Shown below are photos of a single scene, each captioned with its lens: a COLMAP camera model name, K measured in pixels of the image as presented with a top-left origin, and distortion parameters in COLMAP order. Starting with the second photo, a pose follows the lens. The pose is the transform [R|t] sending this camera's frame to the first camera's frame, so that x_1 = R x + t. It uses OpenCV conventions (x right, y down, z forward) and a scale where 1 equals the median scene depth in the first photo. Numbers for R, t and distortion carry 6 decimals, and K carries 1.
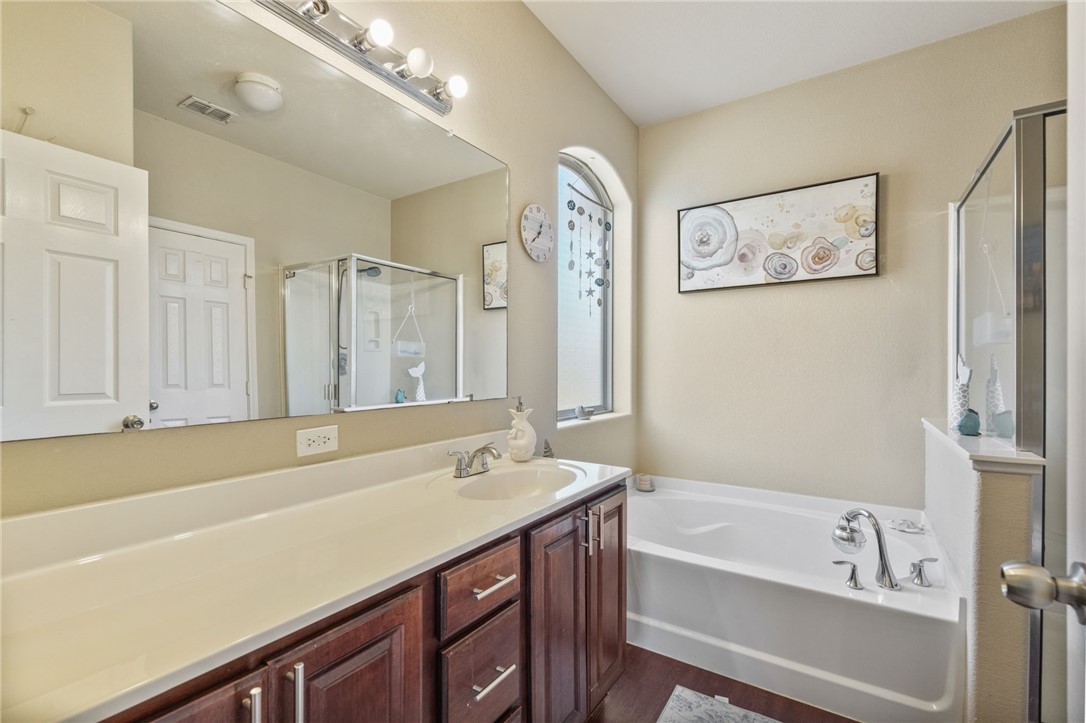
lens RADIAL K [[473.2, 0, 545.3], [0, 473.2, 364.7], [0, 0, 1]] dist [-0.005556, 0.000242]
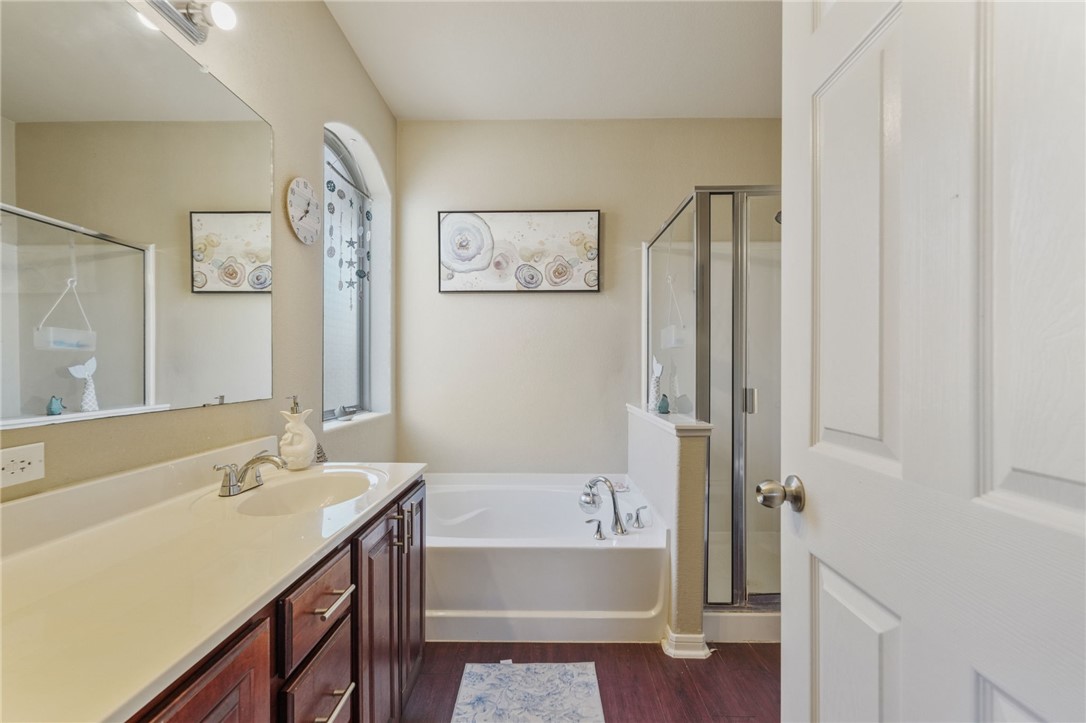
lens RADIAL K [[473.2, 0, 546.1], [0, 473.2, 367.0], [0, 0, 1]] dist [-0.005556, 0.000242]
pose [[0.843625, 0.000140, 0.536933, -0.124965], [-0.003437, 0.999981, 0.005140, 0.007297], [-0.536922, -0.006182, 0.843609, 0.013458]]
